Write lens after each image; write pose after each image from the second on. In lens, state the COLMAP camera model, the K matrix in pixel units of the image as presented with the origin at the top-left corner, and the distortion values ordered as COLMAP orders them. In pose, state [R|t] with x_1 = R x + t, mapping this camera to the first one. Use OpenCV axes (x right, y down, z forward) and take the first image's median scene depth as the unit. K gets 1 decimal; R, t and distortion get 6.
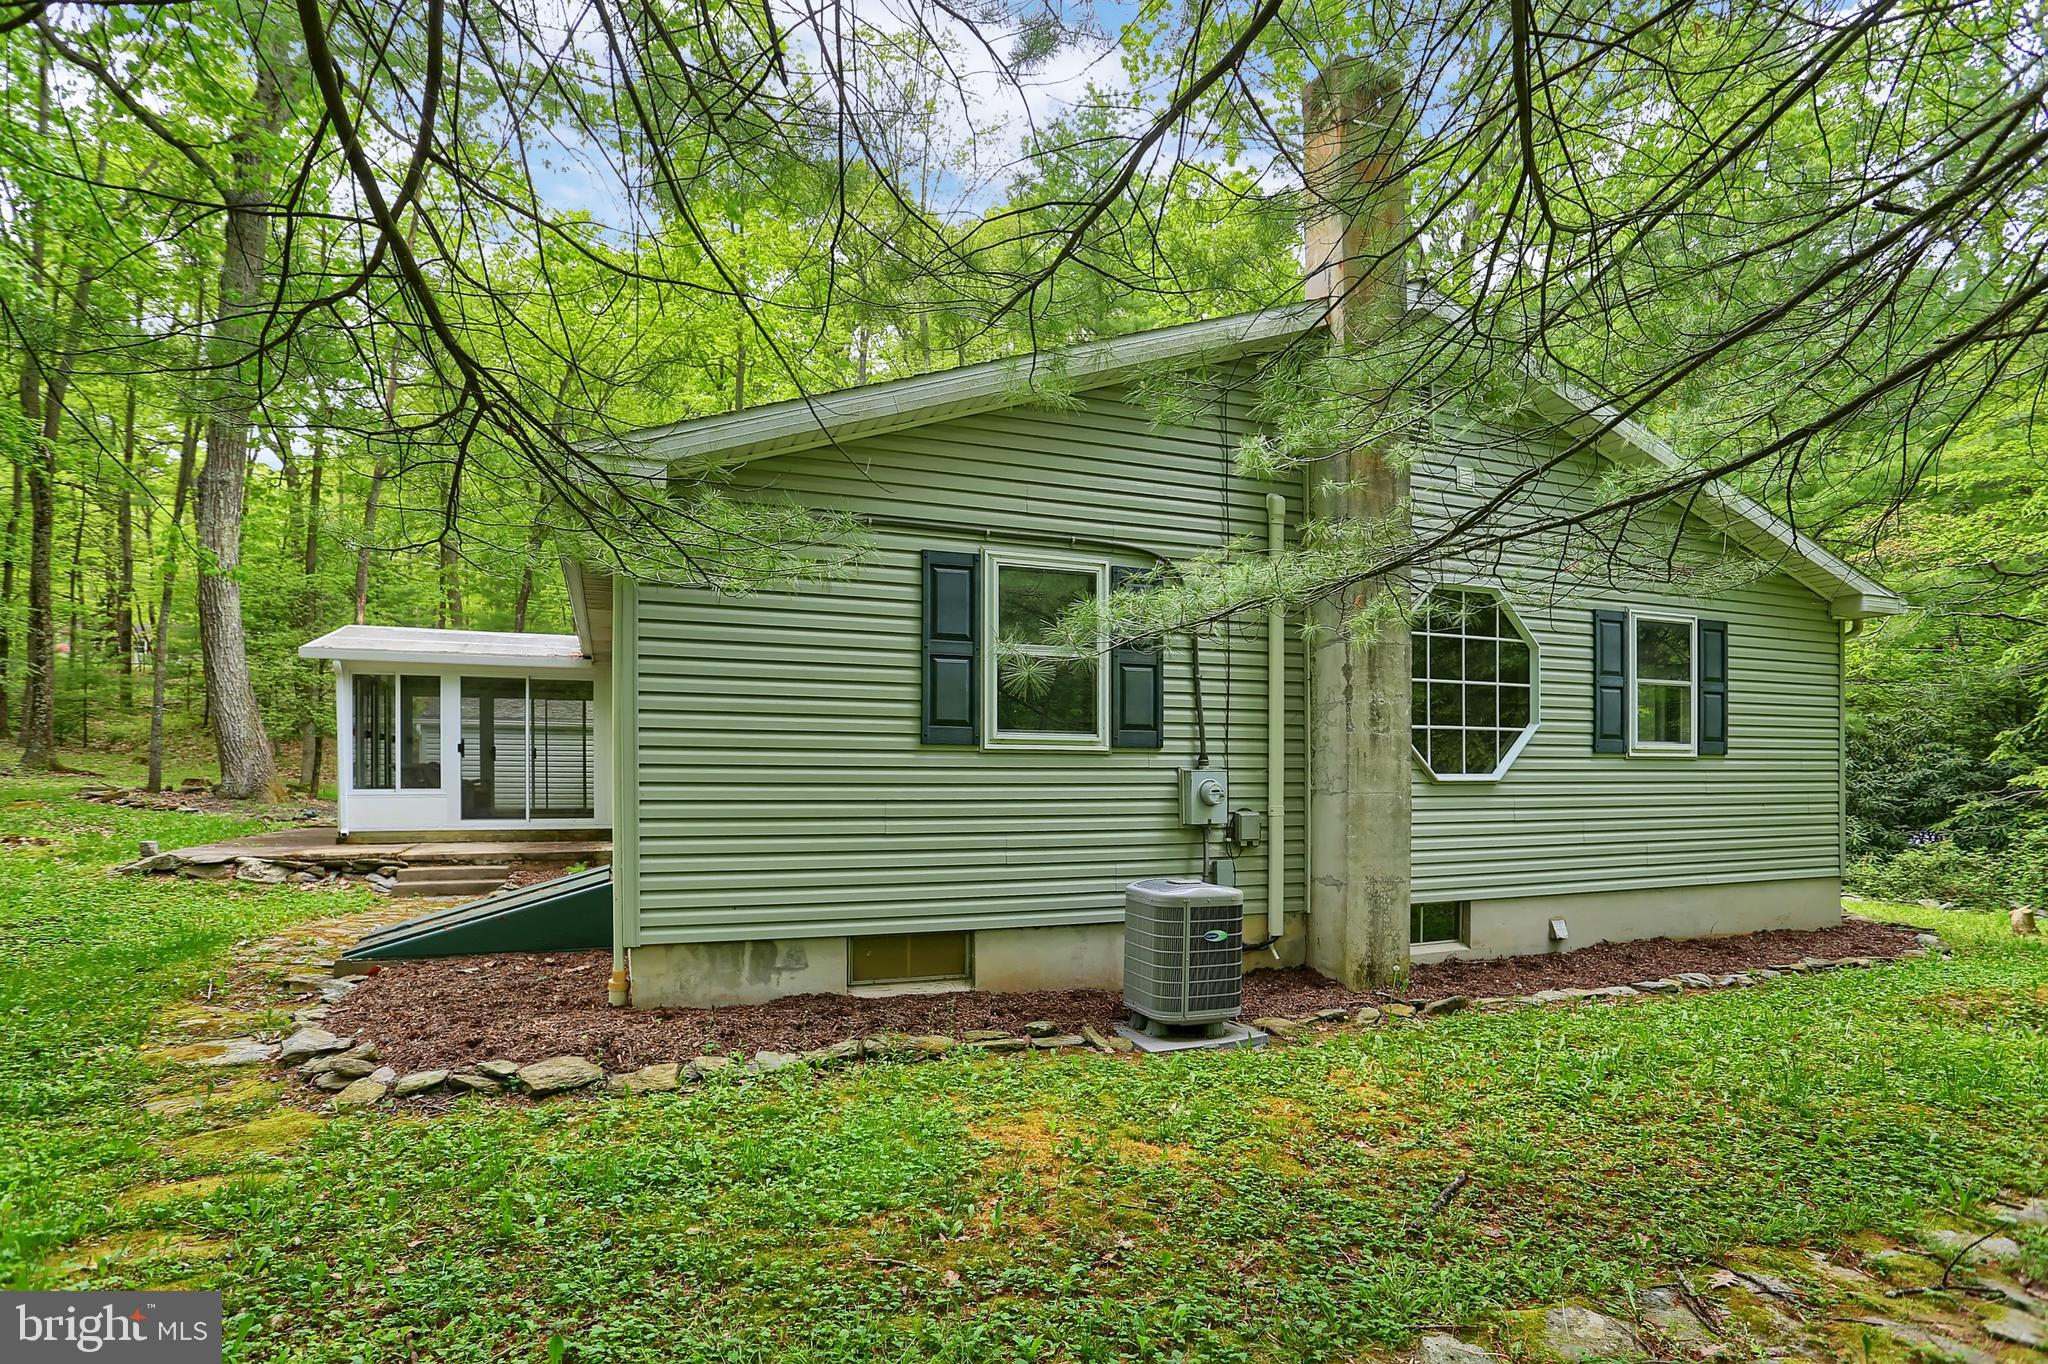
lens RADIAL K [[1035.2, 0, 1022.3], [0, 1035.2, 770.6], [0, 0, 1]] dist [-0.031270, 0.000055]
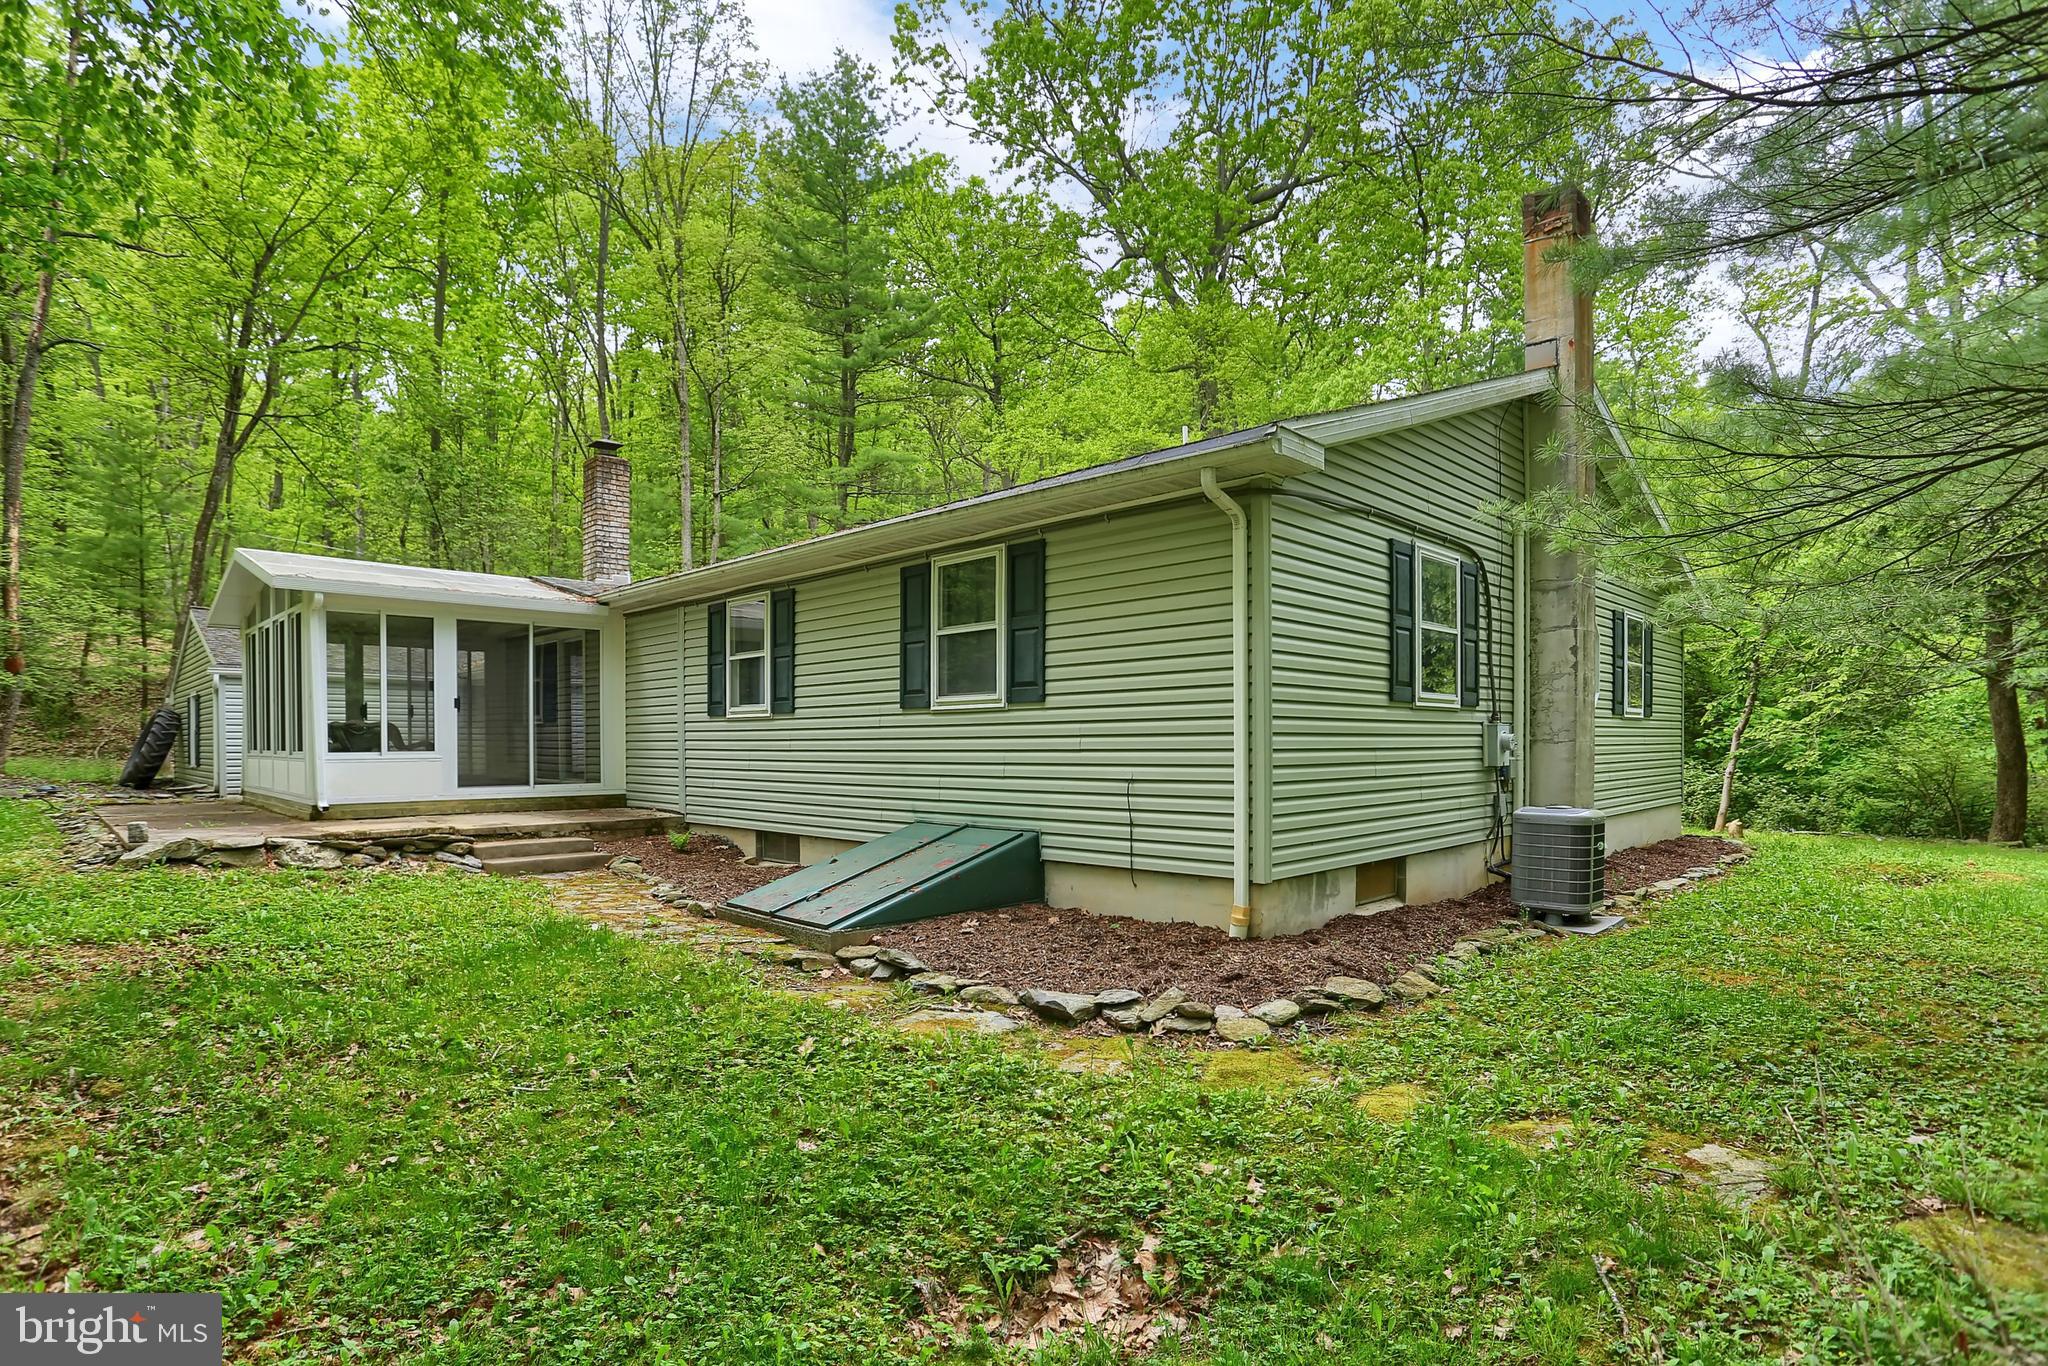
lens RADIAL K [[991.8, 0, 1026.9], [0, 991.8, 735.5], [0, 0, 1]] dist [-0.036448, 0.000285]
pose [[0.912794, -0.000459, 0.408420, -0.542777], [0.002332, 0.999989, -0.004086, 0.010326], [-0.408414, 0.004682, 0.912785, 0.077222]]
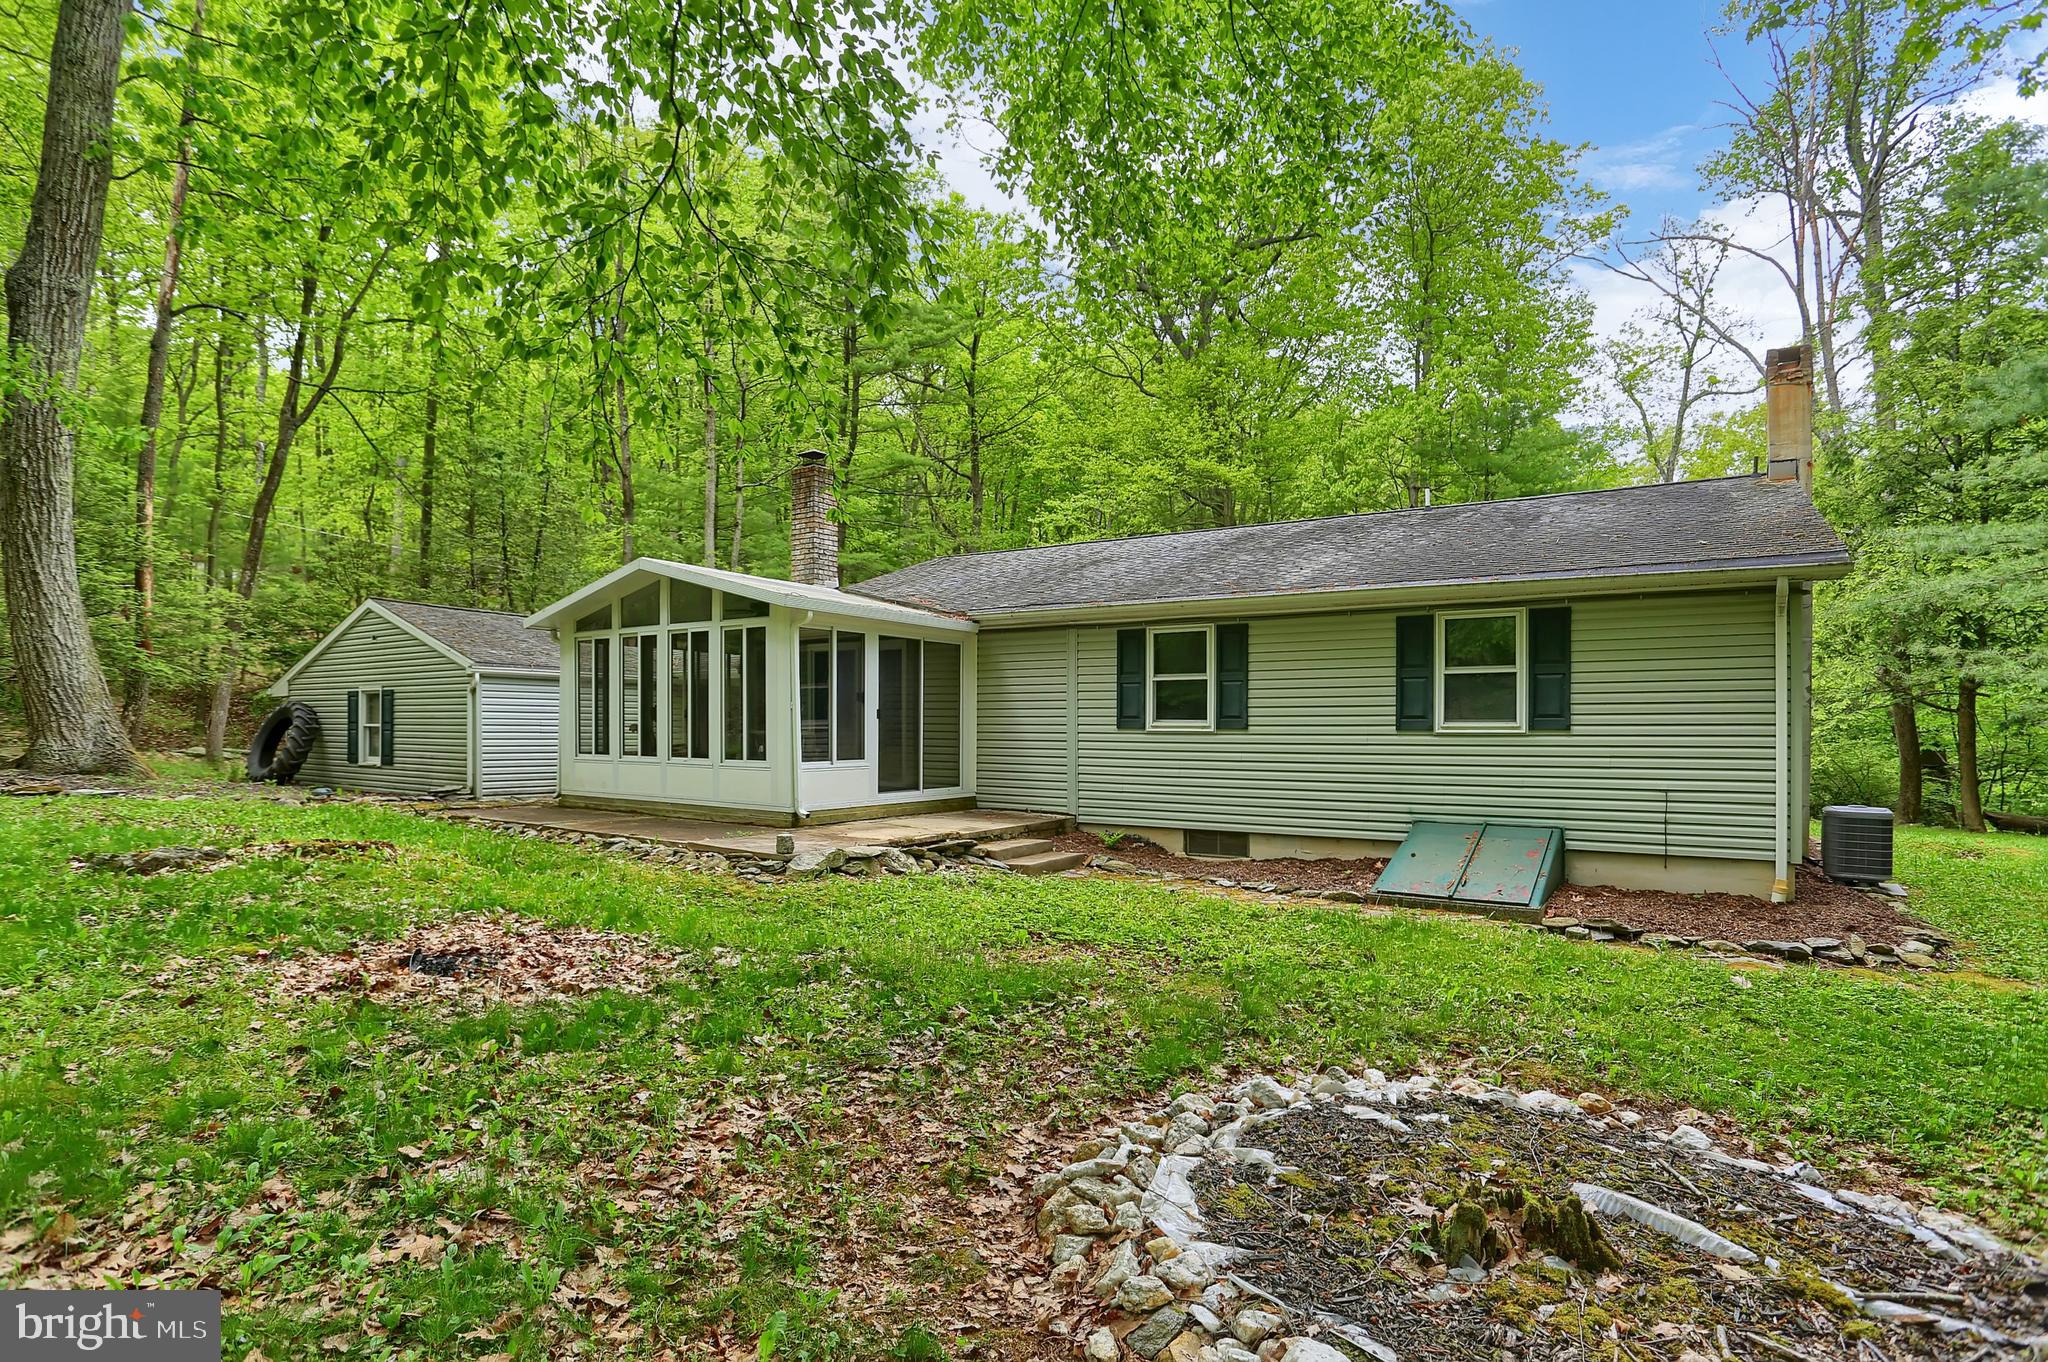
lens RADIAL K [[990.3, 0, 1024.0], [0, 990.3, 681.0], [0, 0, 1]] dist [-0.028200, 0.000666]
pose [[0.814049, 0.027467, 0.580147, -1.177375], [-0.004421, 0.999145, -0.041101, -0.021154], [-0.580780, 0.030894, 0.813474, 0.256035]]
